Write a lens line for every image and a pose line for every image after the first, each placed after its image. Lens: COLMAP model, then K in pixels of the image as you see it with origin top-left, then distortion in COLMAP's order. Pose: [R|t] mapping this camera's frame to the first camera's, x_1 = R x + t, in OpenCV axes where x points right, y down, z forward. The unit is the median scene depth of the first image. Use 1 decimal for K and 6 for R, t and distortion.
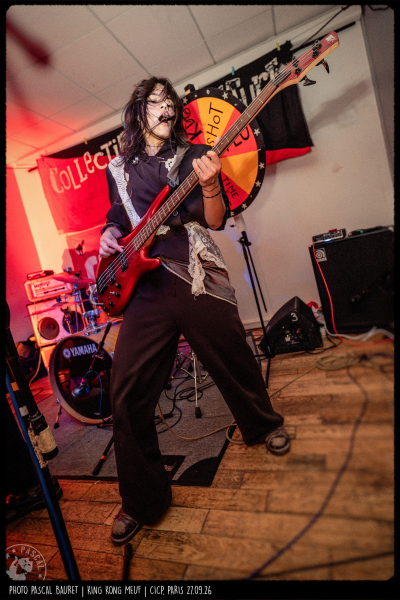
lens RADIAL K [[287.6, 0, 221.1], [0, 287.6, 277.4], [0, 0, 1]] dist [0.001956, 0.000112]
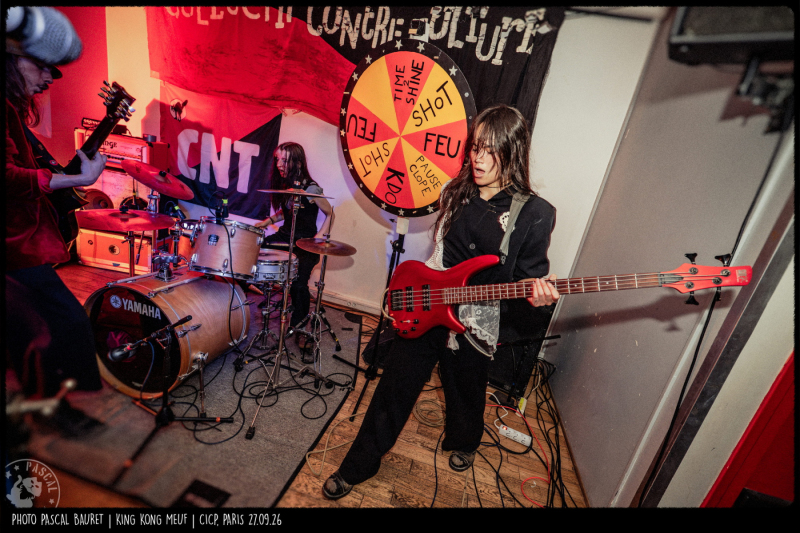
lens RADIAL K [[357.0, 0, 403.8], [0, 357.0, 264.9], [0, 0, 1]] dist [0.008401, 0.000291]
pose [[0.900211, 0.377851, 0.216447, -0.060087], [-0.415963, 0.893211, 0.170729, -0.156174], [-0.128823, -0.243726, 0.961250, 0.026133]]
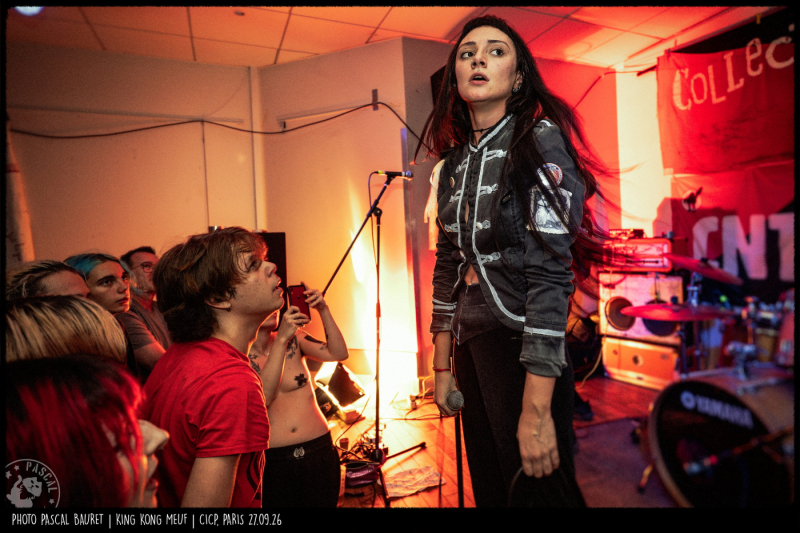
lens RADIAL K [[450.0, 0, 440.9], [0, 450.0, 243.3], [0, 0, 1]] dist [0.000303, -0.000963]
pose [[0.652050, 0.218607, -0.725976, -0.138992], [-0.167767, 0.975396, 0.143030, -0.065752], [0.739381, 0.028532, 0.672682, -0.036748]]
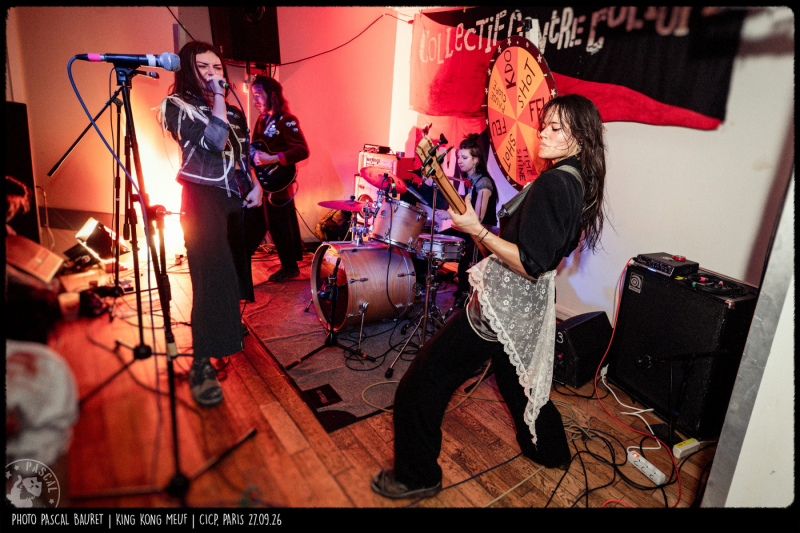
lens RADIAL K [[419.1, 0, 473.8], [0, 419.1, 236.0], [0, 0, 1]] dist [0.004787, -0.001015]
pose [[0.820193, 0.427982, -0.379624, 0.251122], [-0.350108, 0.900313, 0.258574, -0.214896], [0.452446, -0.079171, 0.888271, -0.061460]]
